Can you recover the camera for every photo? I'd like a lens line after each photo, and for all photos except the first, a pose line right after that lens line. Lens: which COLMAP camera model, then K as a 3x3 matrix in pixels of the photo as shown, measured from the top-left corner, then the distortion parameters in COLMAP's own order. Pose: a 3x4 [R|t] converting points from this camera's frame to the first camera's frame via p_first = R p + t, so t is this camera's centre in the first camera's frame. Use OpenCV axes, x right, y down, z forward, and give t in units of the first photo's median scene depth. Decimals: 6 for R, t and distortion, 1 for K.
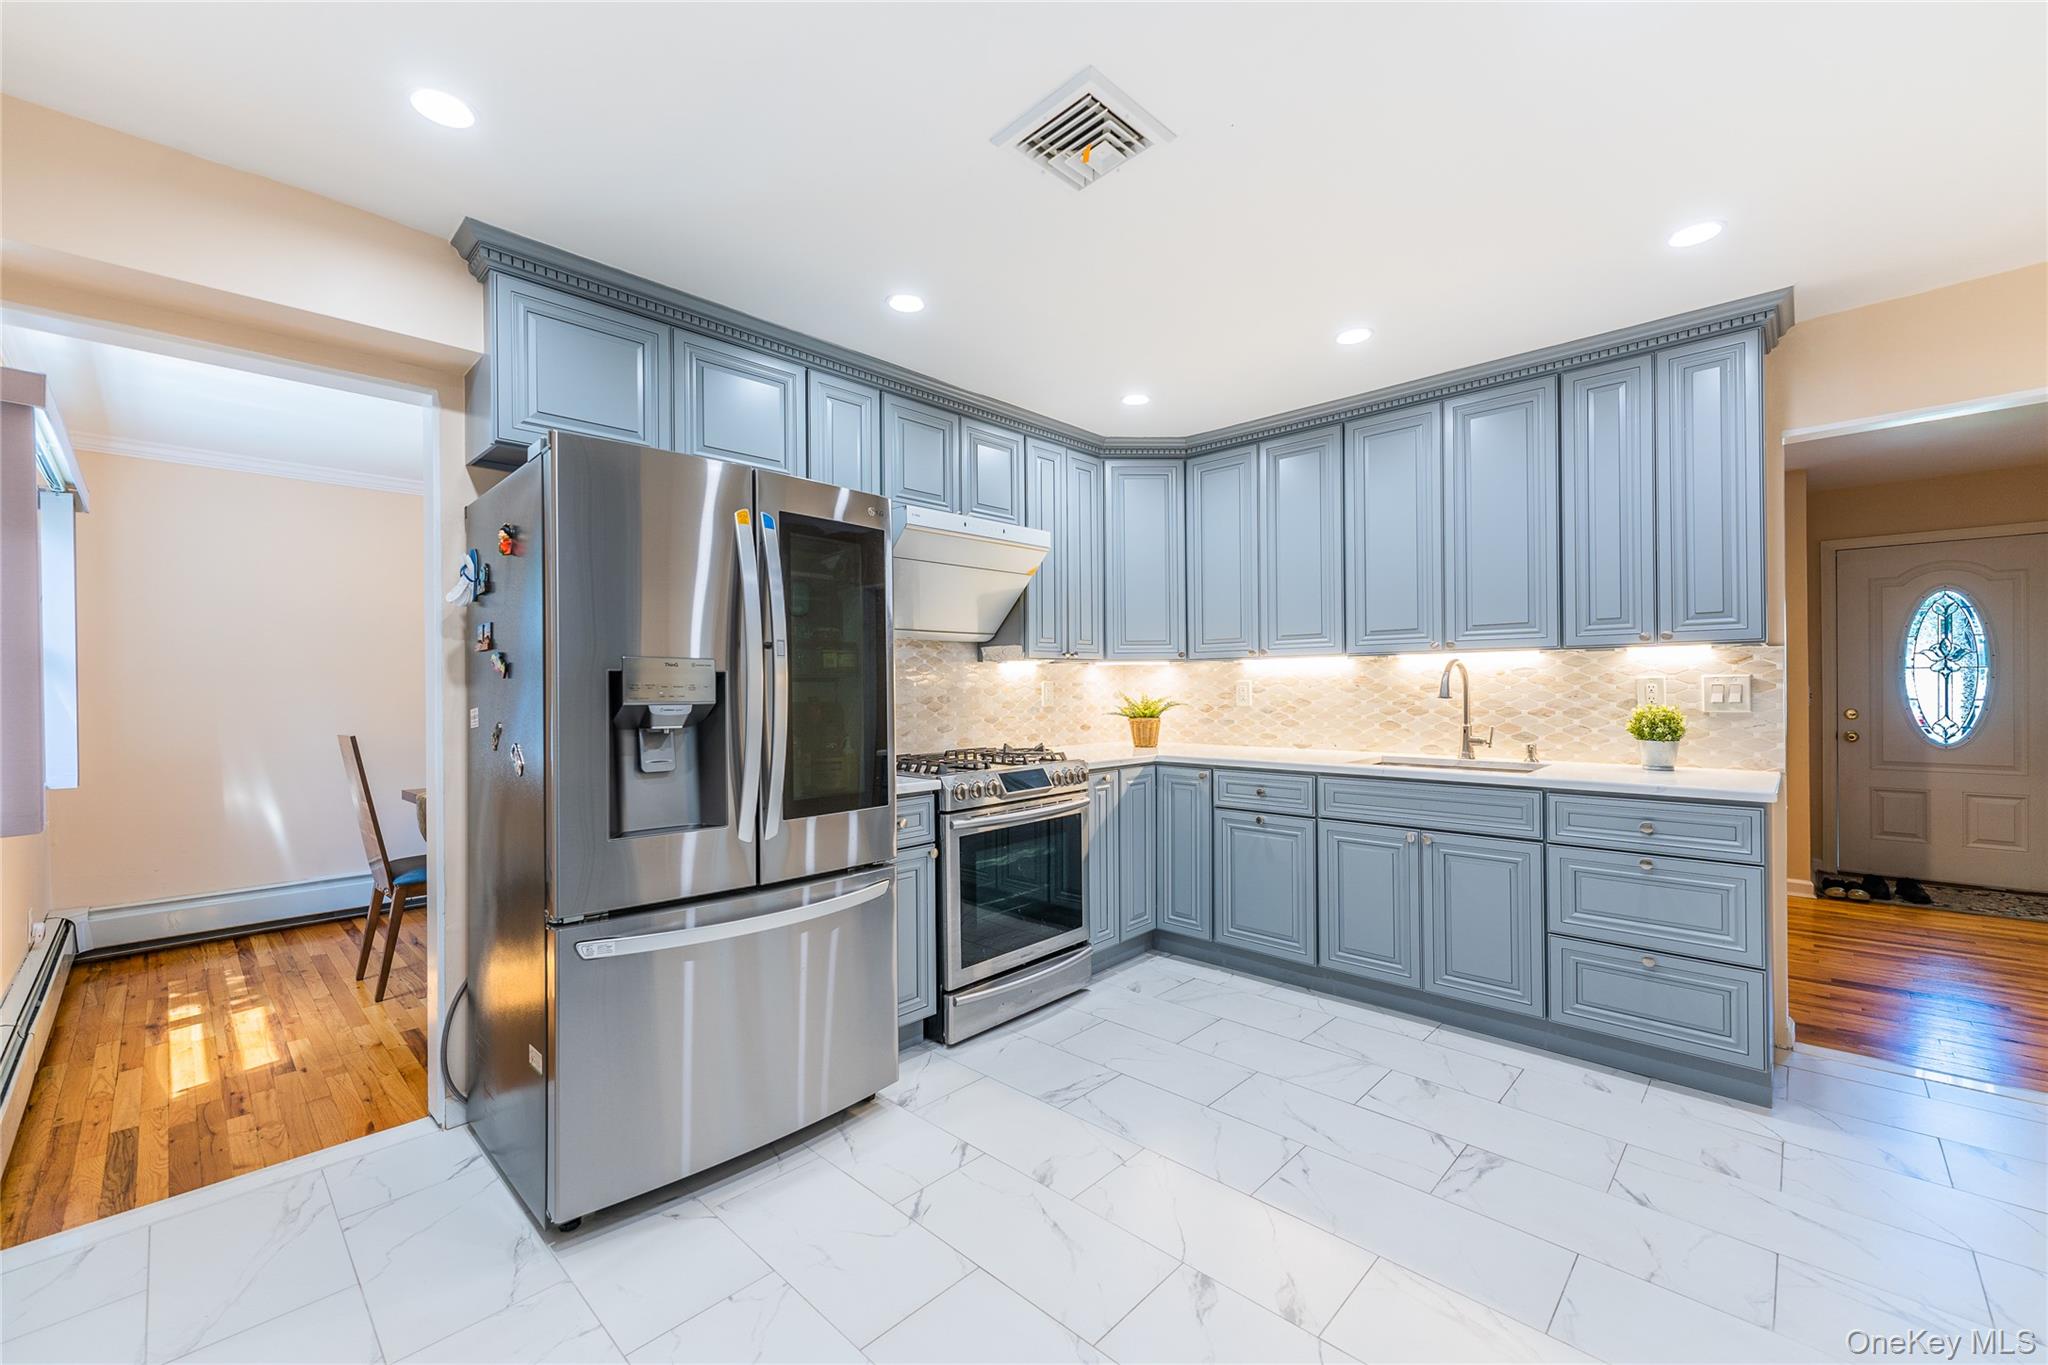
lens RADIAL K [[840.3, 0, 1023.8], [0, 840.3, 688.4], [0, 0, 1]] dist [0.002220, -0.000415]
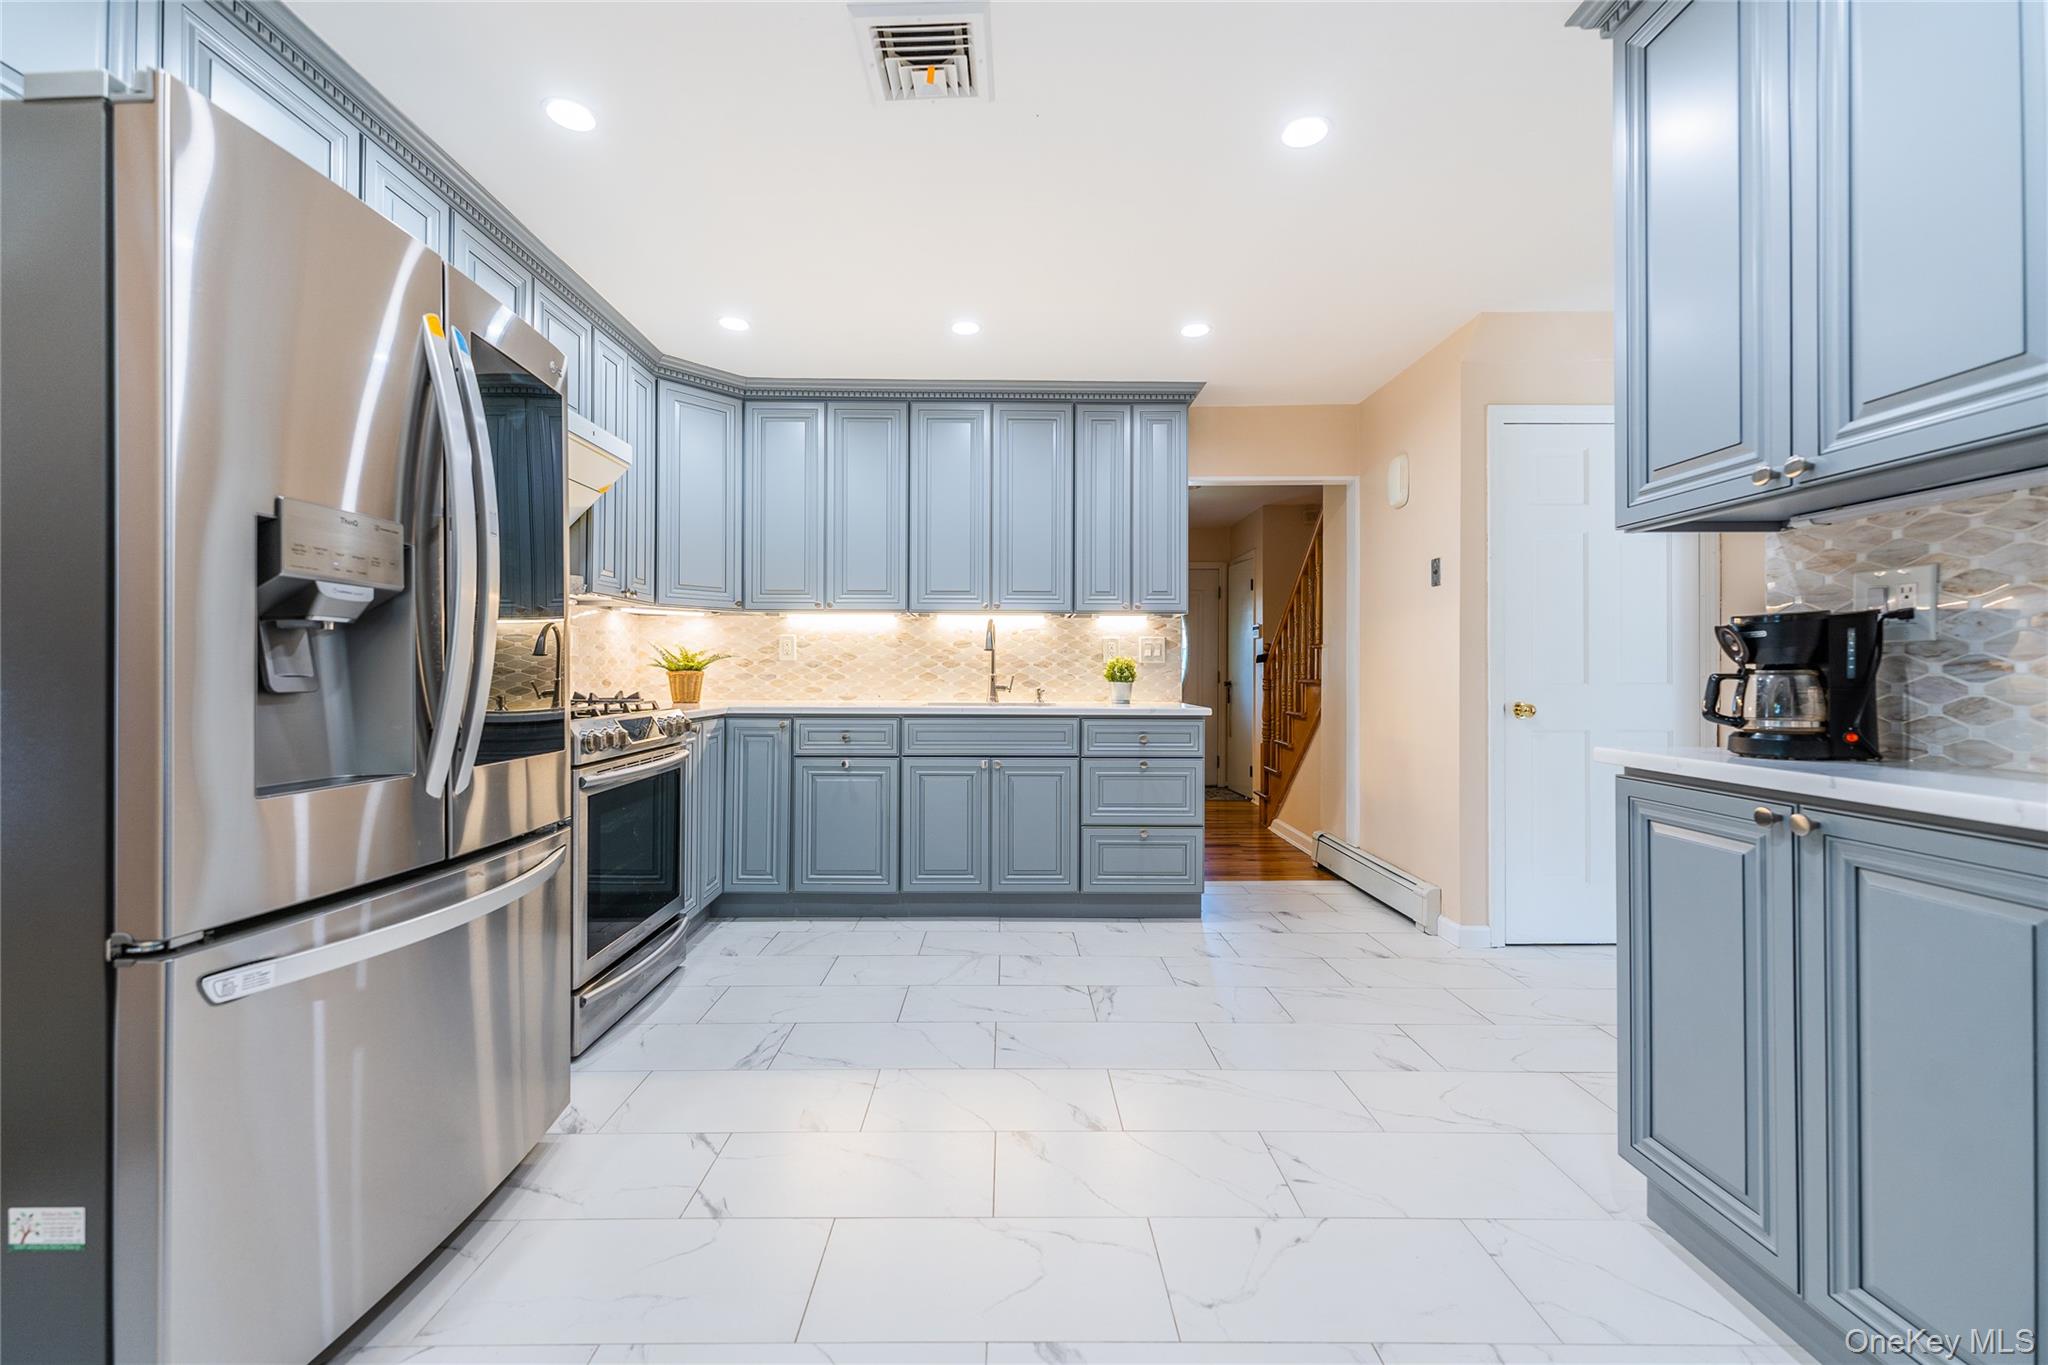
lens RADIAL K [[840.3, 0, 1033.4], [0, 840.3, 672.9], [0, 0, 1]] dist [0.002220, -0.000415]
pose [[0.705134, 0.011293, 0.708984, -0.306823], [-0.007316, 0.999936, -0.008651, 0.053840], [-0.709036, 0.000914, 0.705171, 0.108281]]
